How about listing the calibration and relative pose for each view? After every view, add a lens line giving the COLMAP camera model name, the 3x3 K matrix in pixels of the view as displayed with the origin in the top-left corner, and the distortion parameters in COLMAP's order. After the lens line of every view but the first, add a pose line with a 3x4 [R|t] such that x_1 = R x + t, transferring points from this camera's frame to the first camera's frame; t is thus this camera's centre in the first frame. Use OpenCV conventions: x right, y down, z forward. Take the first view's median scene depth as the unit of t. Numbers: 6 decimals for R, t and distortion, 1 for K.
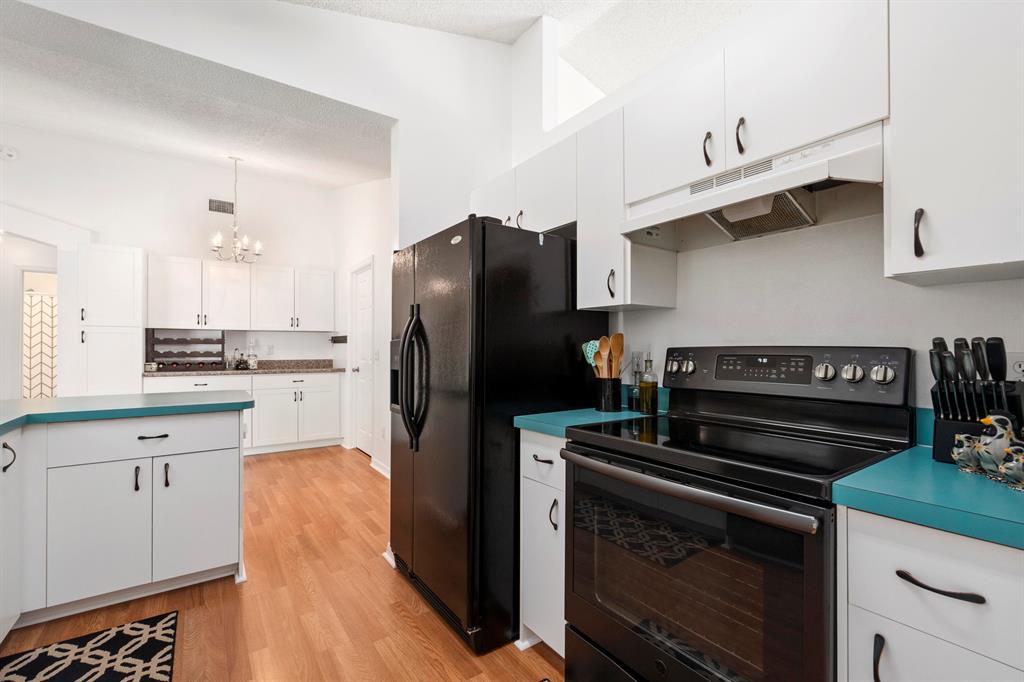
lens RADIAL K [[443.6, 0, 512.4], [0, 443.6, 347.9], [0, 0, 1]] dist [-0.003801, -0.000088]
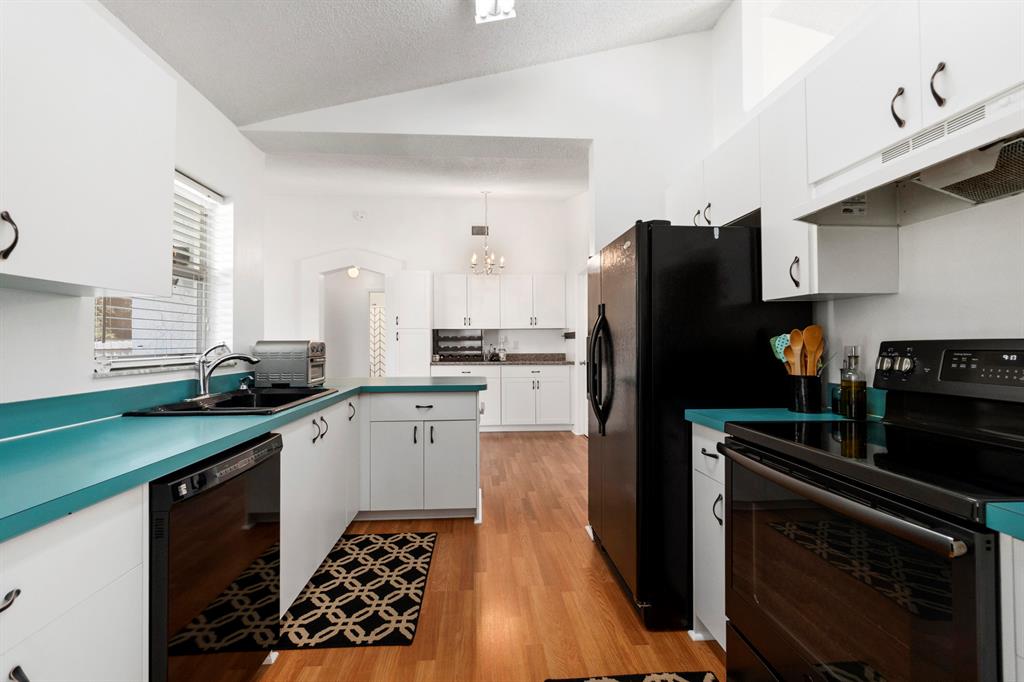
lens RADIAL K [[449.7, 0, 510.8], [0, 449.7, 338.7], [0, 0, 1]] dist [-0.003107, -0.000270]
pose [[0.852542, -0.010801, -0.522547, 0.189142], [0.006769, 0.999931, -0.009626, -0.002142], [0.522615, 0.004669, 0.852556, -0.091356]]
